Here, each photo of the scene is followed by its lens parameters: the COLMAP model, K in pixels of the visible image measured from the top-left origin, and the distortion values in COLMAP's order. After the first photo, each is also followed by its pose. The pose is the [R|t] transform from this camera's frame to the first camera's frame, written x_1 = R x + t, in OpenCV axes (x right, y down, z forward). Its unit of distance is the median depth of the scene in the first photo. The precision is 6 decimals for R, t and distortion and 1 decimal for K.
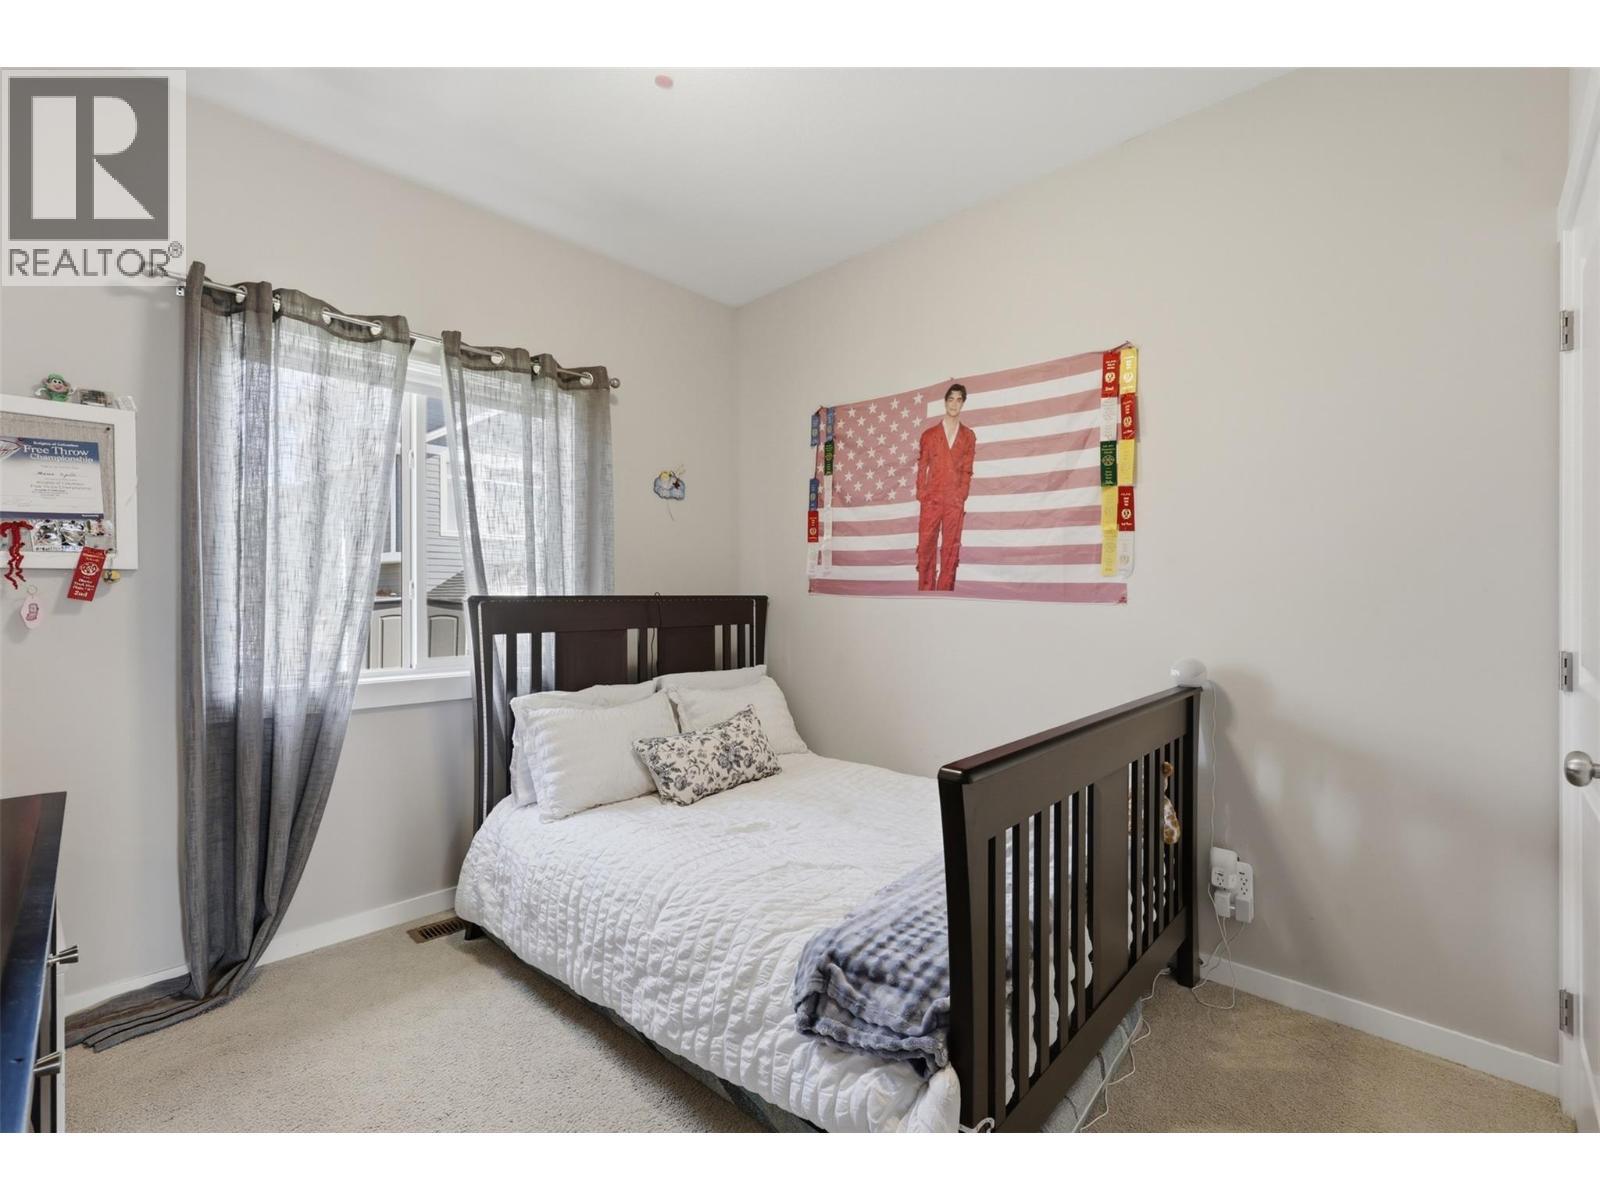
lens RADIAL K [[697.6, 0, 798.3], [0, 697.6, 593.5], [0, 0, 1]] dist [-0.000016, 0.000910]
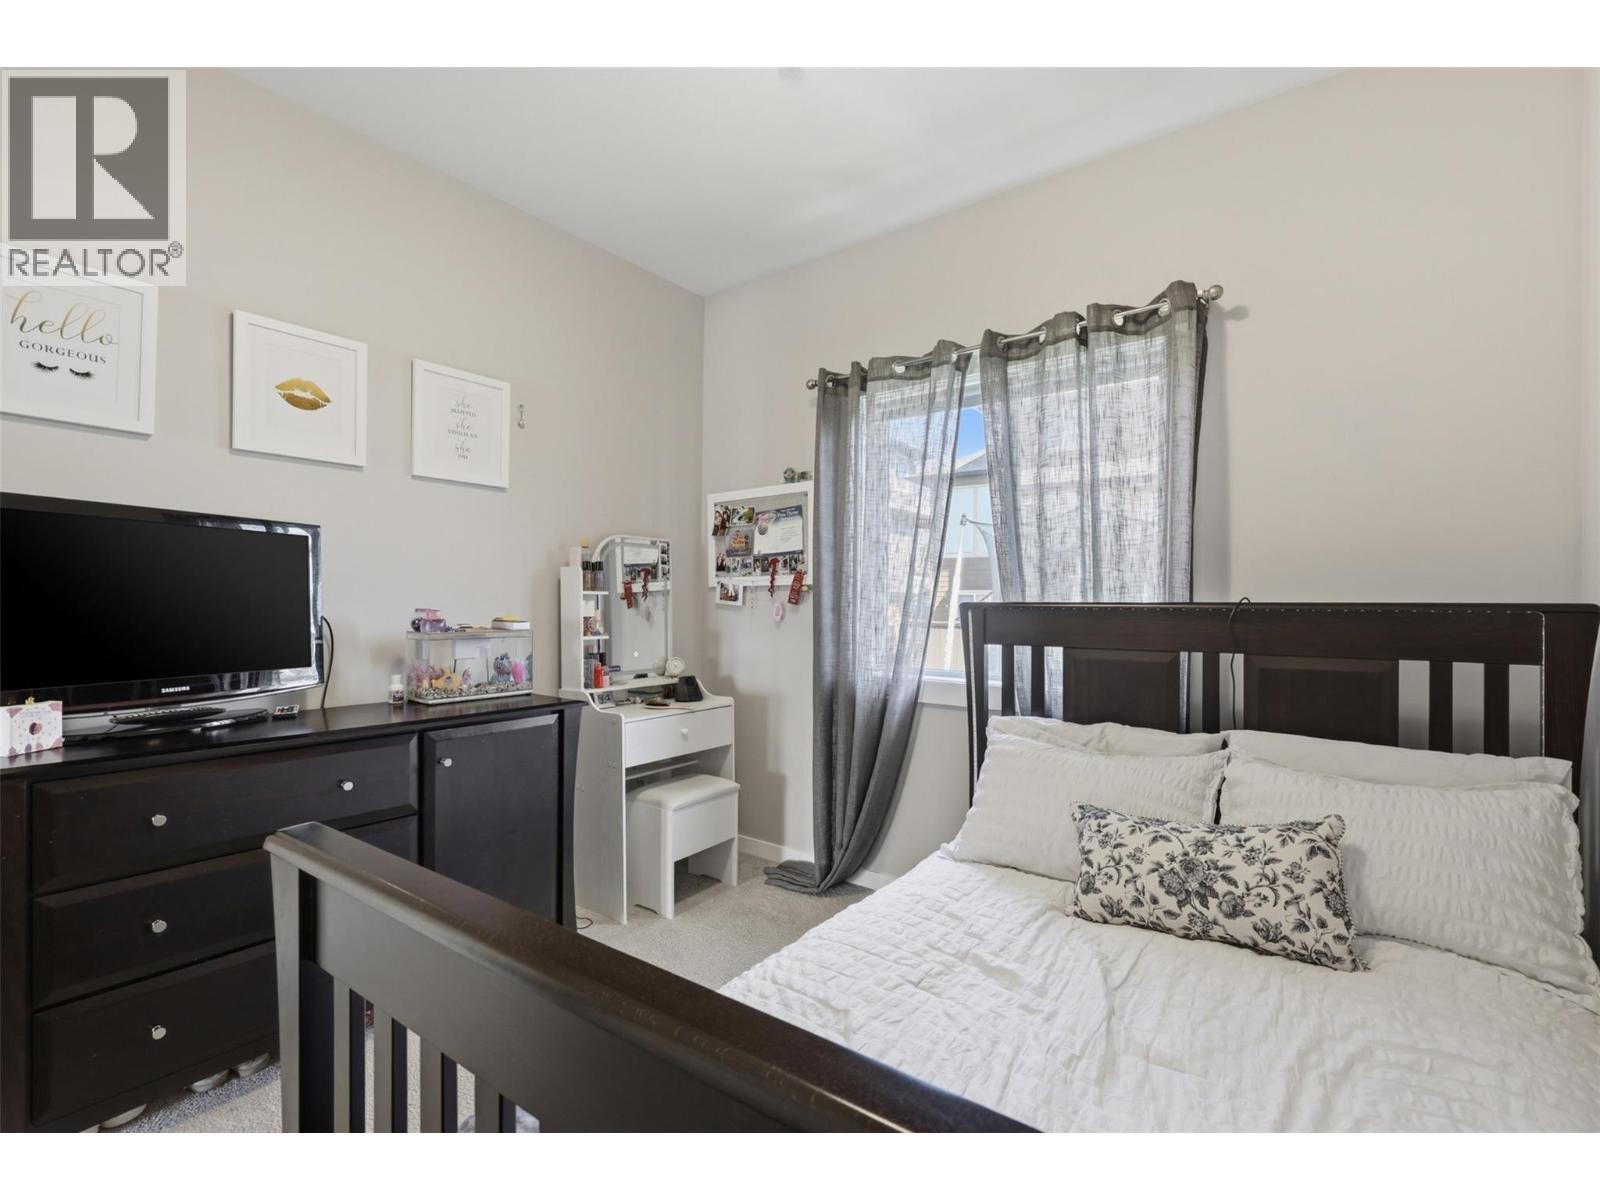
lens RADIAL K [[697.6, 0, 799.8], [0, 697.6, 604.1], [0, 0, 1]] dist [-0.000016, 0.000910]
pose [[0.140307, -0.000372, -0.990108, 0.440982], [-0.005995, 0.999981, -0.001225, 0.007890], [0.990090, 0.006107, 0.140302, 0.619177]]
